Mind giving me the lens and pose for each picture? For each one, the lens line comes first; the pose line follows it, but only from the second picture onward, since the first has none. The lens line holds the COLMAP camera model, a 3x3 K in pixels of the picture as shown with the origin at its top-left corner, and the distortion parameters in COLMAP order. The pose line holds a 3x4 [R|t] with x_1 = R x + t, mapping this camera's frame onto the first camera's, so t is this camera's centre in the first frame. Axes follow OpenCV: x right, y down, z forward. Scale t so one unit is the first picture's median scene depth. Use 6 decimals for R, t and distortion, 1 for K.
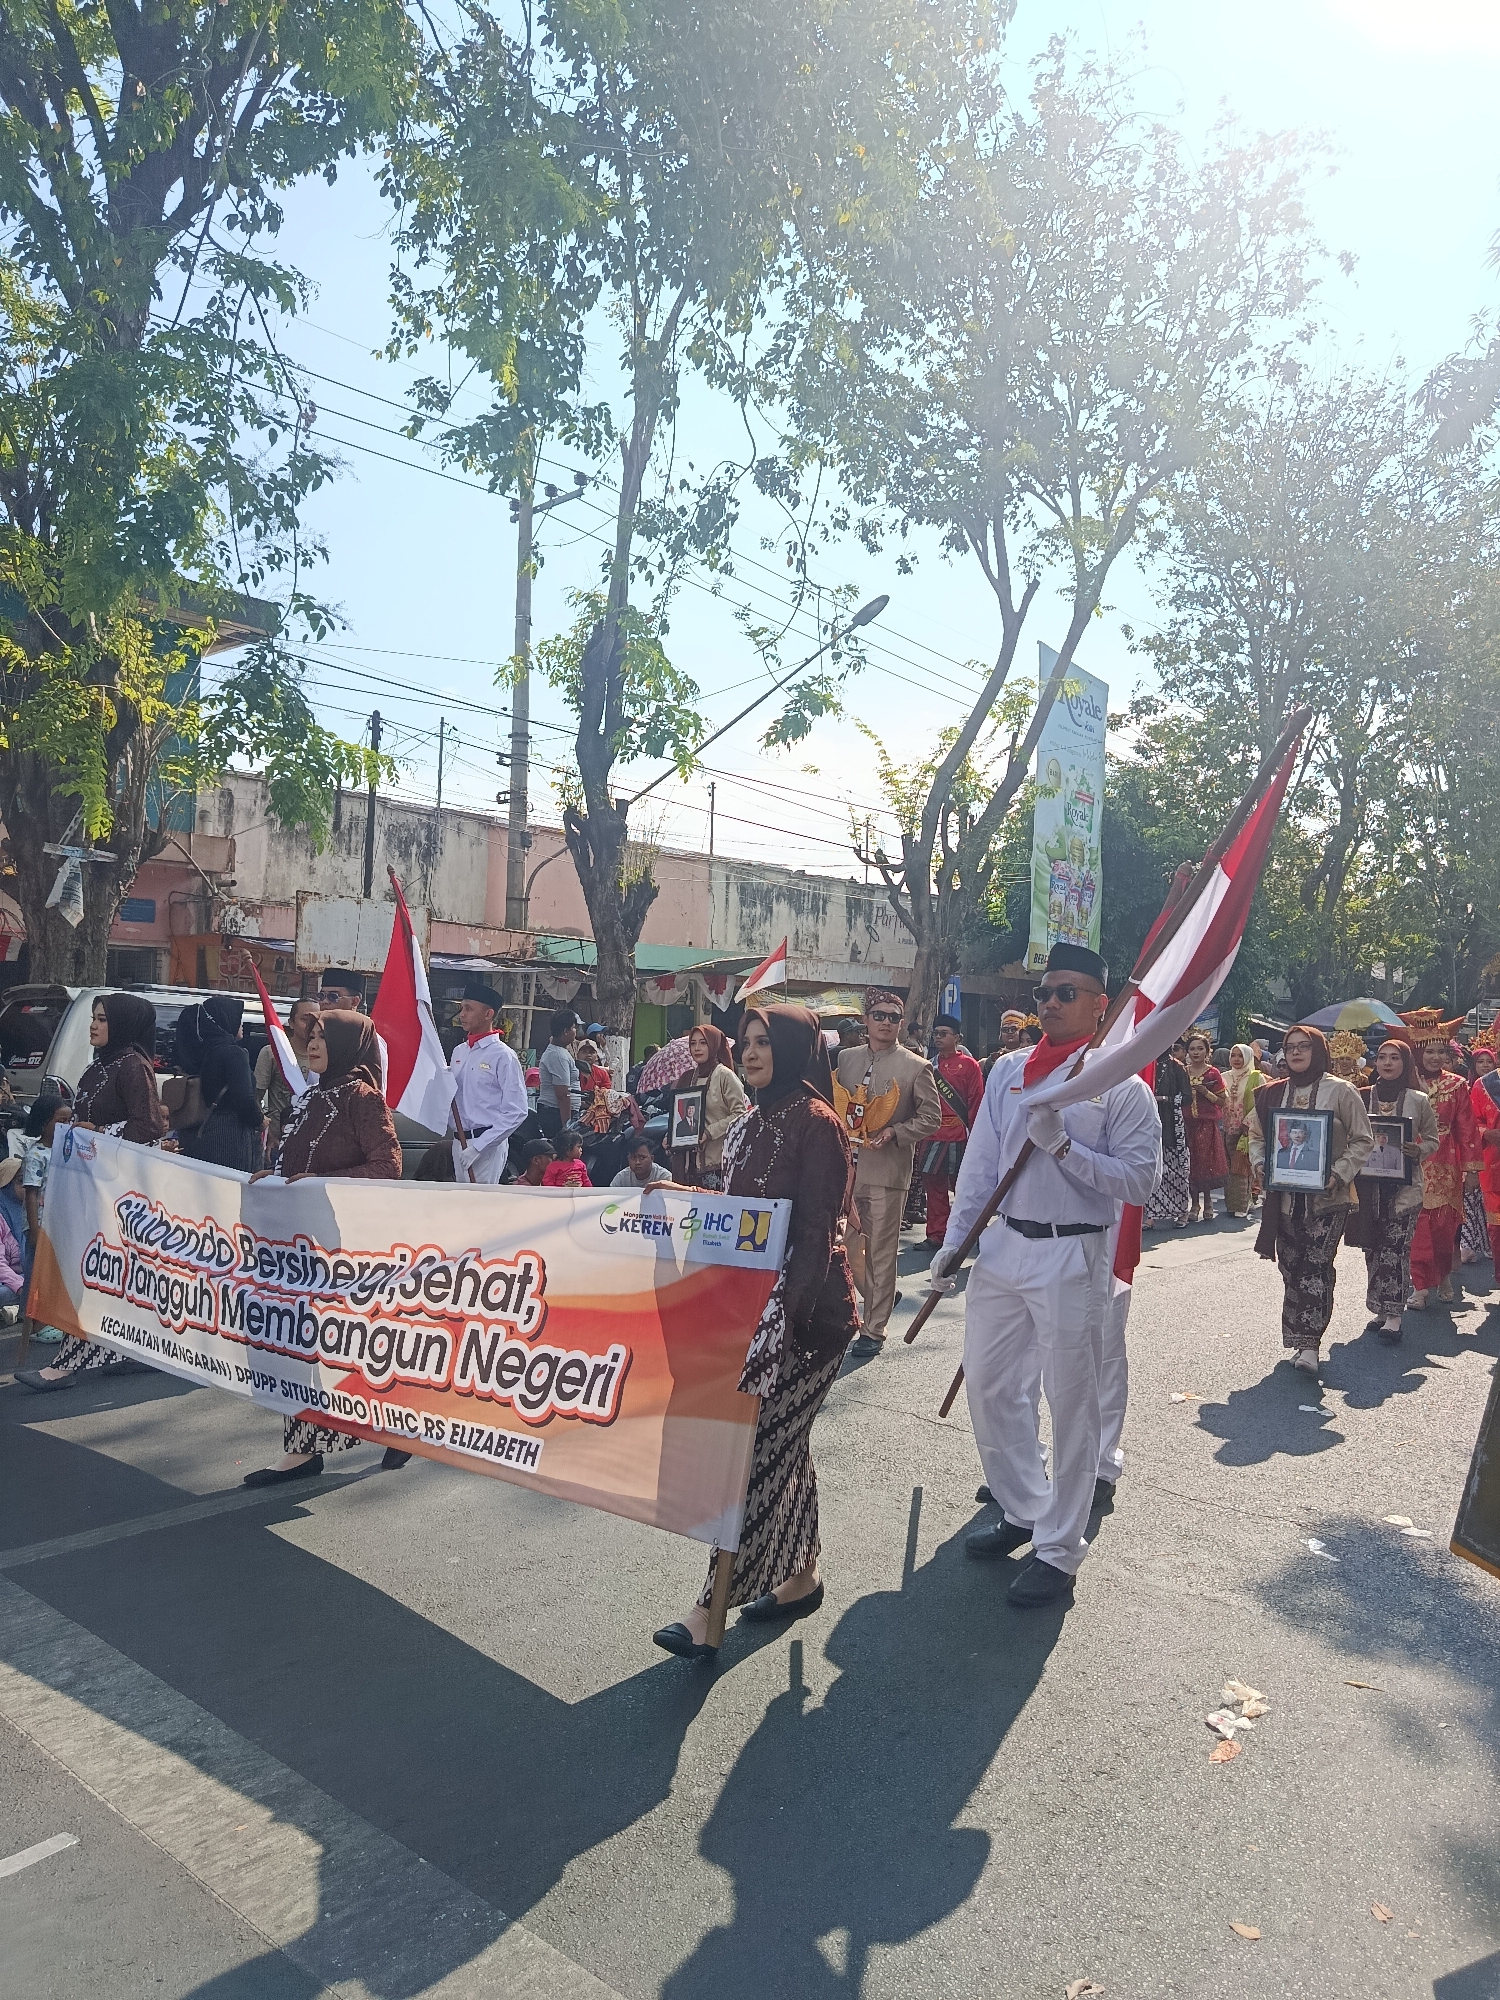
lens RADIAL K [[1386.1, 0, 750.0], [0, 1386.1, 1000.0], [0, 0, 1]] dist [0.129131, -0.353240]
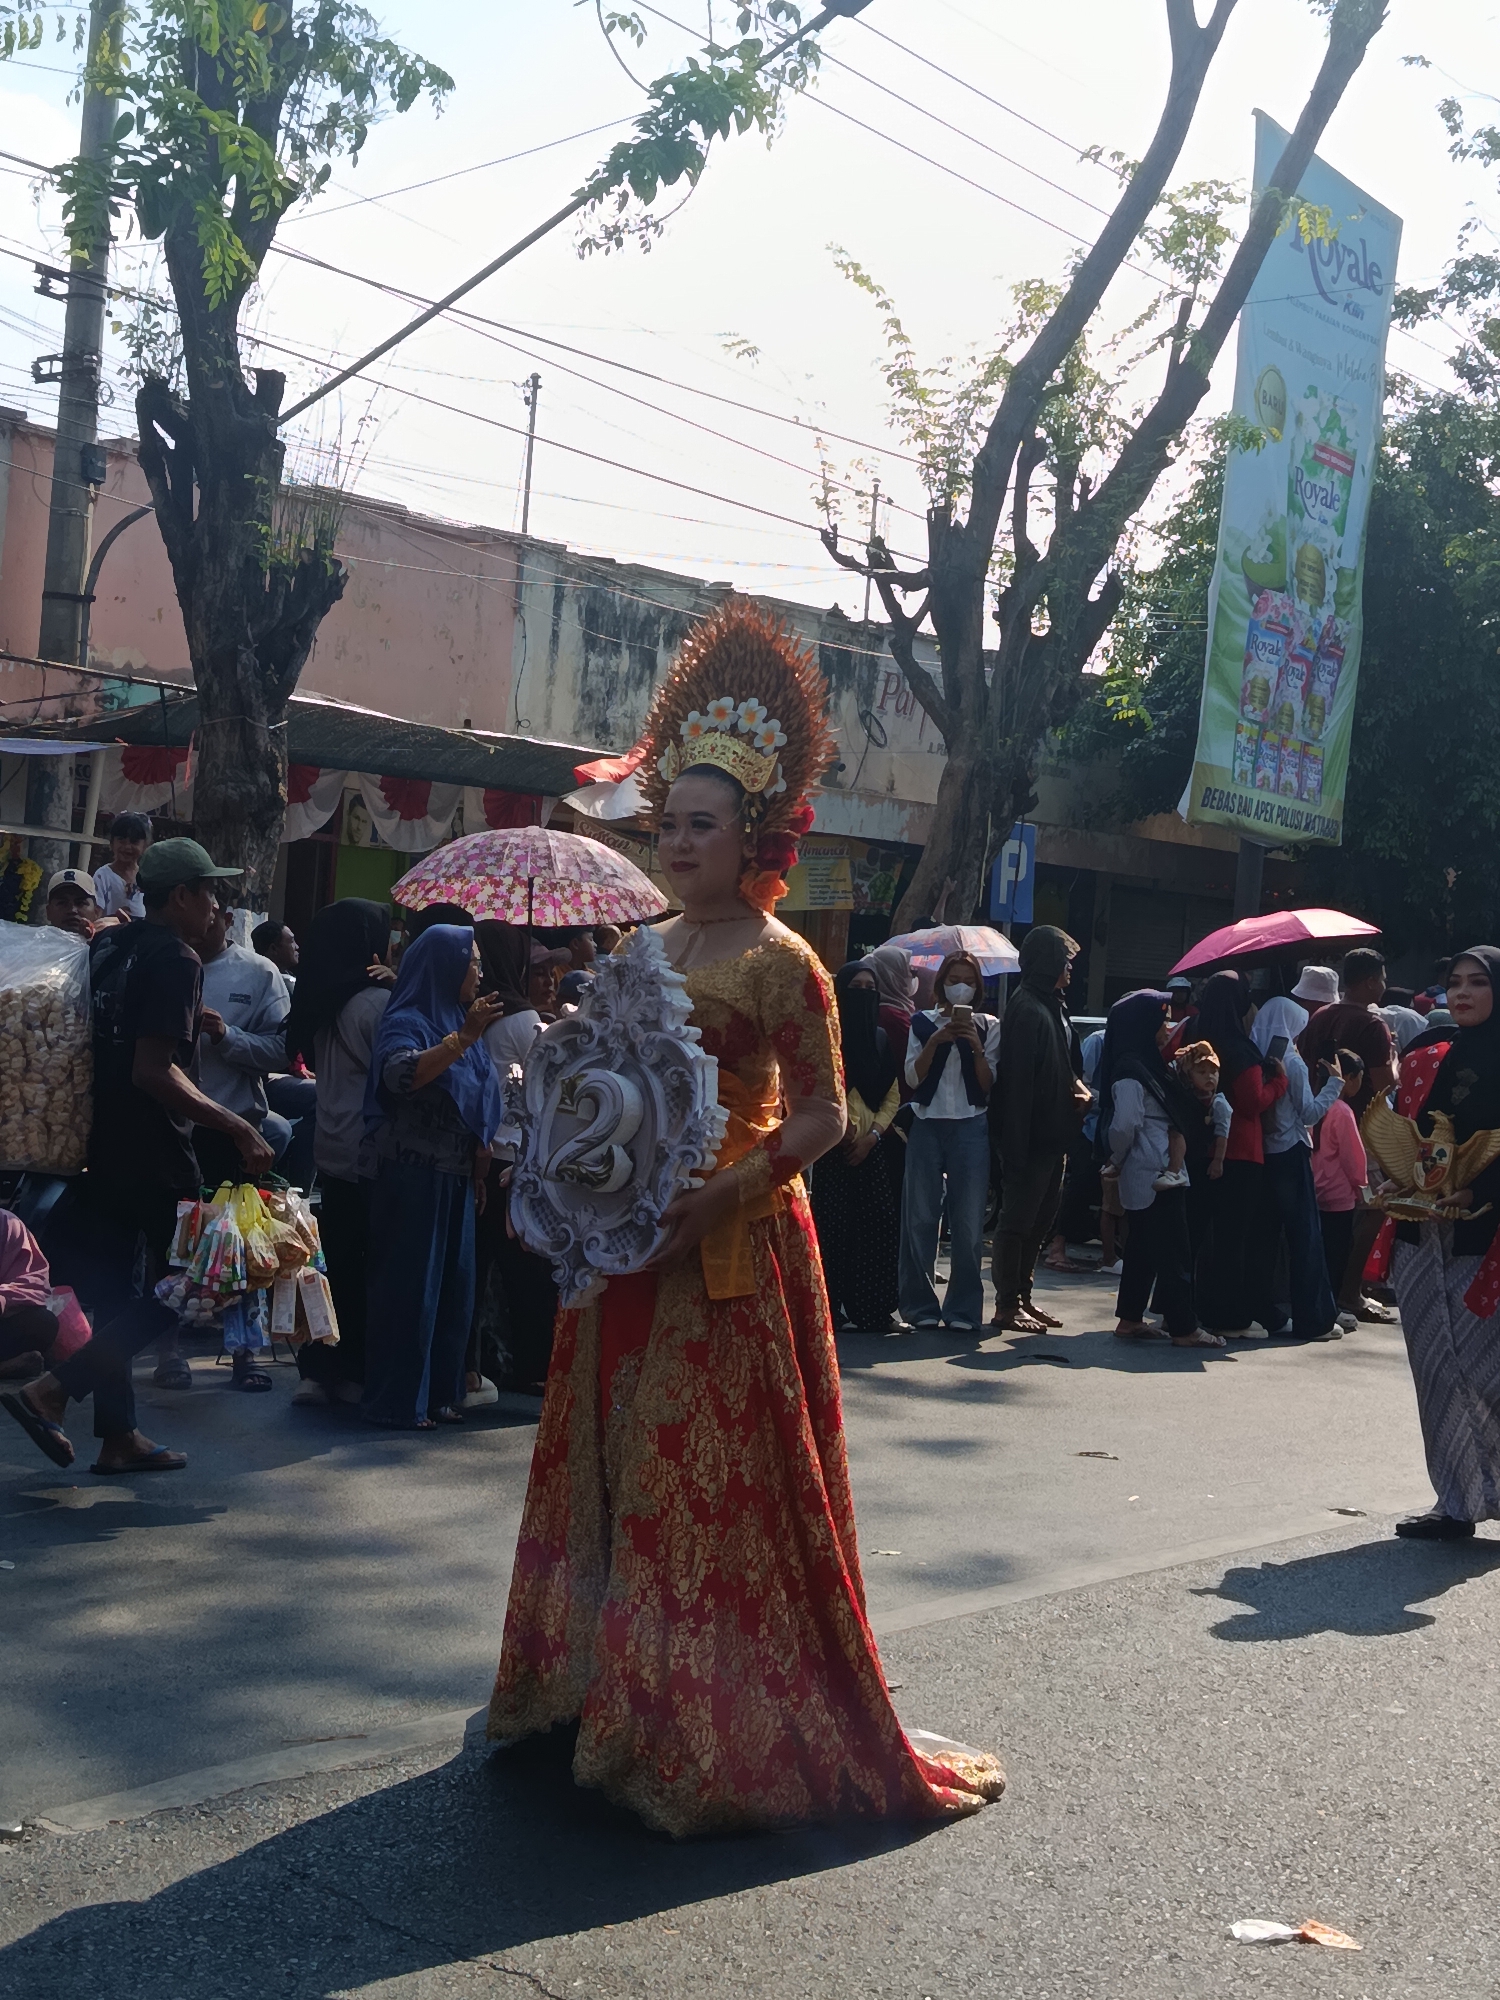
lens RADIAL K [[2690.2, 0, 747.6], [0, 2690.2, 972.5], [0, 0, 1]] dist [0.150315, -0.396924]
pose [[0.998302, 0.055257, 0.018427, 0.042023], [-0.055903, 0.997765, 0.036607, 0.004585], [-0.016363, -0.037575, 0.999160, 0.103992]]
